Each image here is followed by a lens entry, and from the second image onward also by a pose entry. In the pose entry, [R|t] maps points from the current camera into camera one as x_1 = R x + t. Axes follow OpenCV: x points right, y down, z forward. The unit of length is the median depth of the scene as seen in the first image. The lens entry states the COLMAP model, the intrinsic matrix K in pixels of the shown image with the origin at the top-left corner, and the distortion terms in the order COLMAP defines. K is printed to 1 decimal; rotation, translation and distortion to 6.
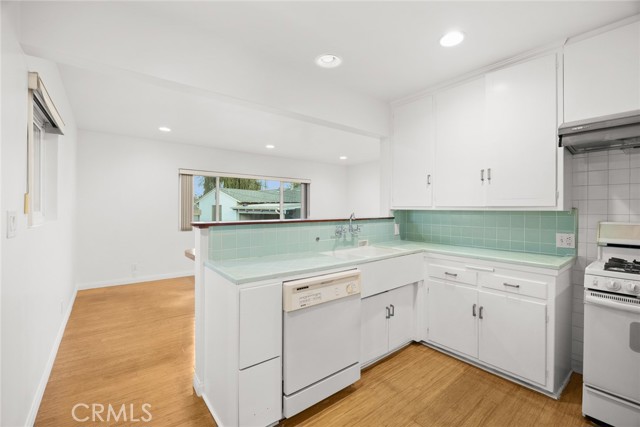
lens RADIAL K [[275.9, 0, 320.0], [0, 275.9, 210.8], [0, 0, 1]] dist [-0.019038, 0.000315]
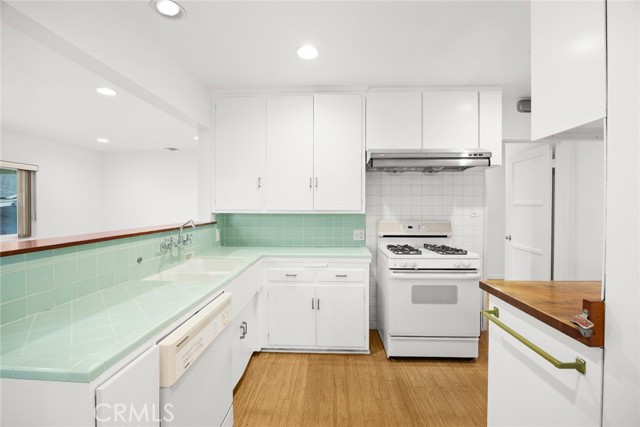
lens RADIAL K [[275.9, 0, 319.5], [0, 275.9, 212.4], [0, 0, 1]] dist [-0.019038, 0.000315]
pose [[0.646331, -0.015416, 0.762901, -0.268628], [0.005562, 0.999865, 0.015492, -0.025797], [-0.763037, -0.005770, 0.646329, 0.255202]]
